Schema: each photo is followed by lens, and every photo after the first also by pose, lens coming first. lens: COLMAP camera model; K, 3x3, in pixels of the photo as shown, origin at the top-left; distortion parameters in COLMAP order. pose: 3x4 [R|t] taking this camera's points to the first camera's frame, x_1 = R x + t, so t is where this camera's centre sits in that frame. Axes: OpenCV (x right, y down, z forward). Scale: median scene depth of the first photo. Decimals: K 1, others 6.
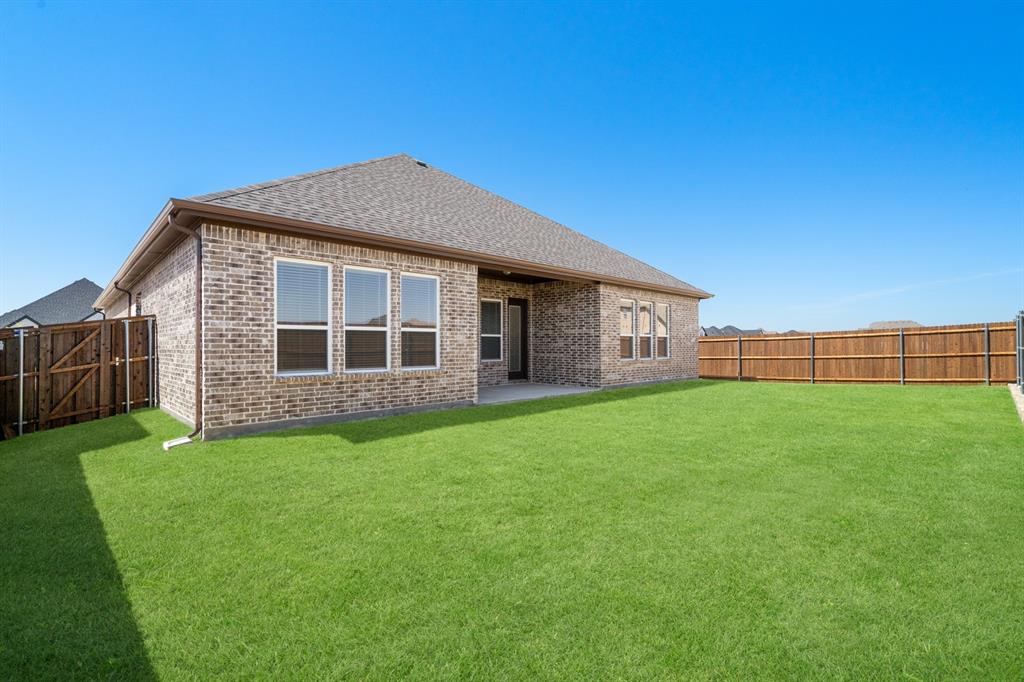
lens RADIAL K [[463.8, 0, 512.4], [0, 463.8, 338.2], [0, 0, 1]] dist [-0.002092, 0.000550]
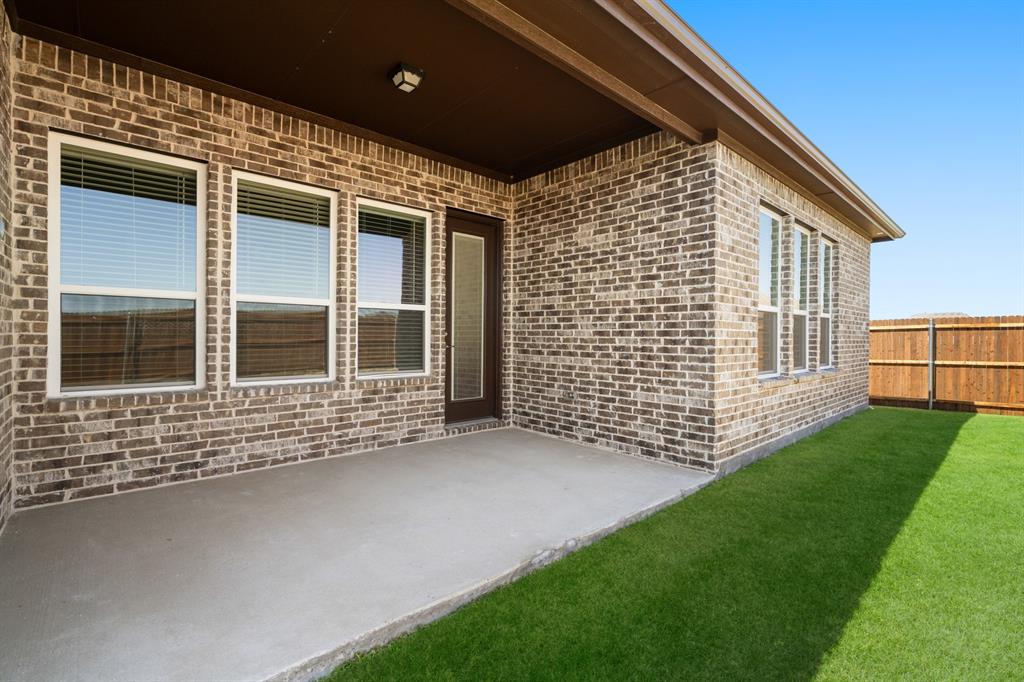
lens RADIAL K [[463.8, 0, 512.4], [0, 463.8, 338.2], [0, 0, 1]] dist [-0.002092, 0.000550]
pose [[0.999507, 0.007766, -0.030406, 0.057233], [-0.007159, 0.999774, 0.020022, 0.010945], [0.030554, -0.019795, 0.999337, 0.625869]]
